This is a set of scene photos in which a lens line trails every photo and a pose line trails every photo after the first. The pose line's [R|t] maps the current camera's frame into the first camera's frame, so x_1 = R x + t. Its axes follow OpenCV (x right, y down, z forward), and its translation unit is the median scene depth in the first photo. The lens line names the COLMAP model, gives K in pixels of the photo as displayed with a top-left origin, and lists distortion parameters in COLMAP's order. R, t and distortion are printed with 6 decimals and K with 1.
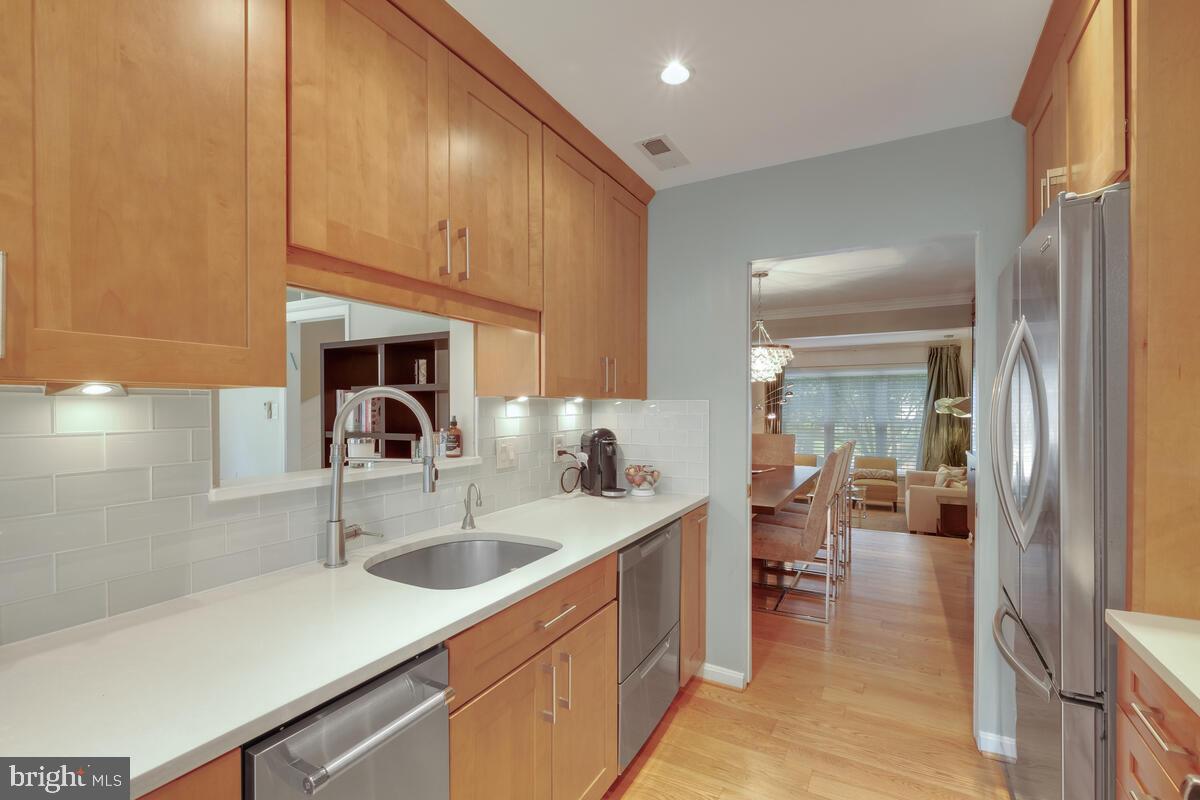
lens RADIAL K [[532.0, 0, 596.0], [0, 532.0, 411.2], [0, 0, 1]] dist [-0.002071, -0.000141]
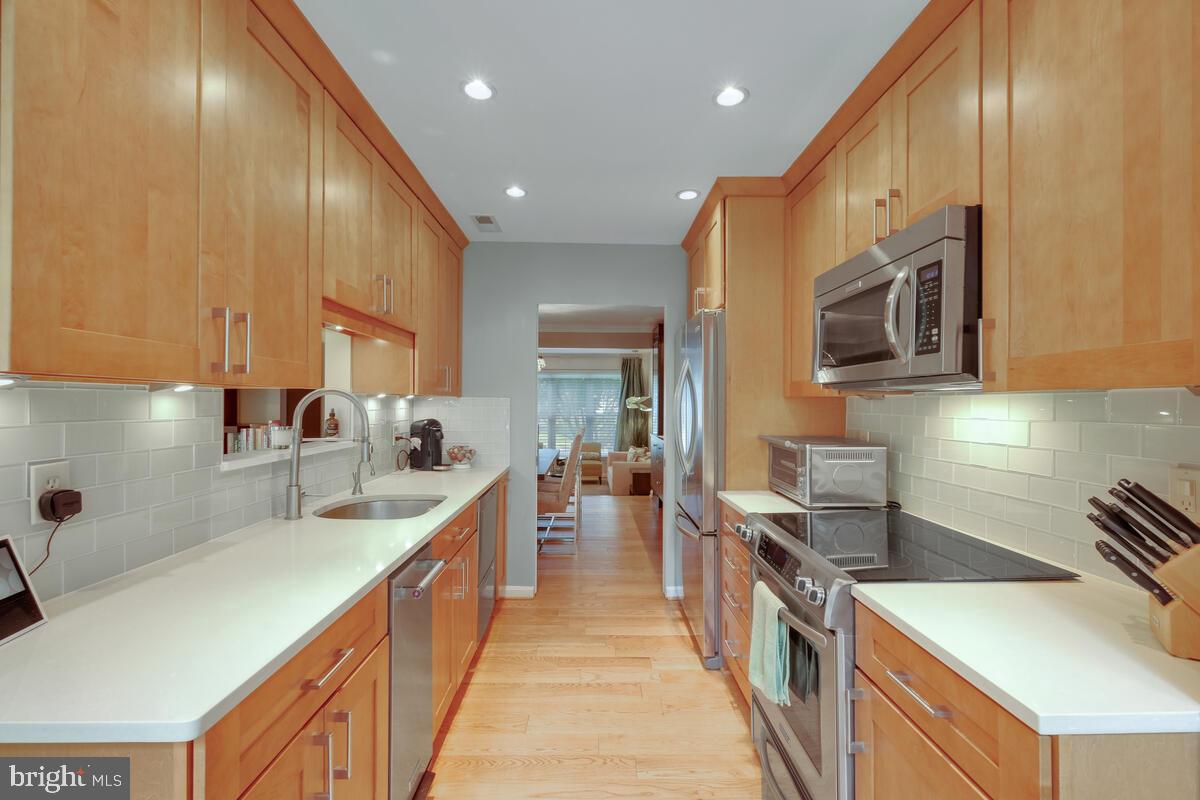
lens RADIAL K [[520.5, 0, 600.0], [0, 520.5, 400.0], [0, 0, 1]] dist [-0.001157, -0.000058]
pose [[0.860647, 0.009330, 0.509116, -0.287202], [-0.003120, 0.999910, -0.013050, 0.001883], [-0.509192, 0.009643, 0.860599, -0.311678]]
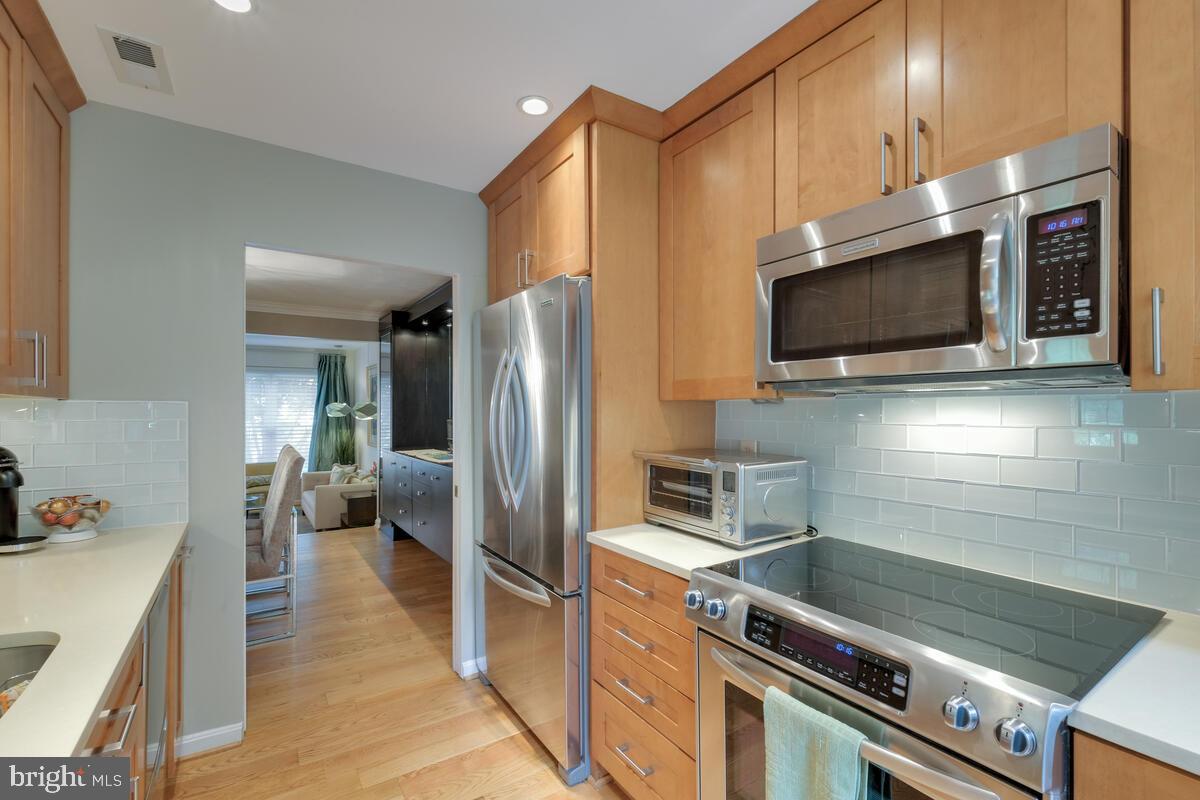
lens RADIAL K [[529.2, 0, 600.8], [0, 529.2, 410.6], [0, 0, 1]] dist [-0.001909, -0.000690]
pose [[0.448509, 0.001280, 0.893777, -0.216721], [0.006268, 0.999970, -0.004577, 0.000249], [-0.893756, 0.007655, 0.448487, 0.098184]]
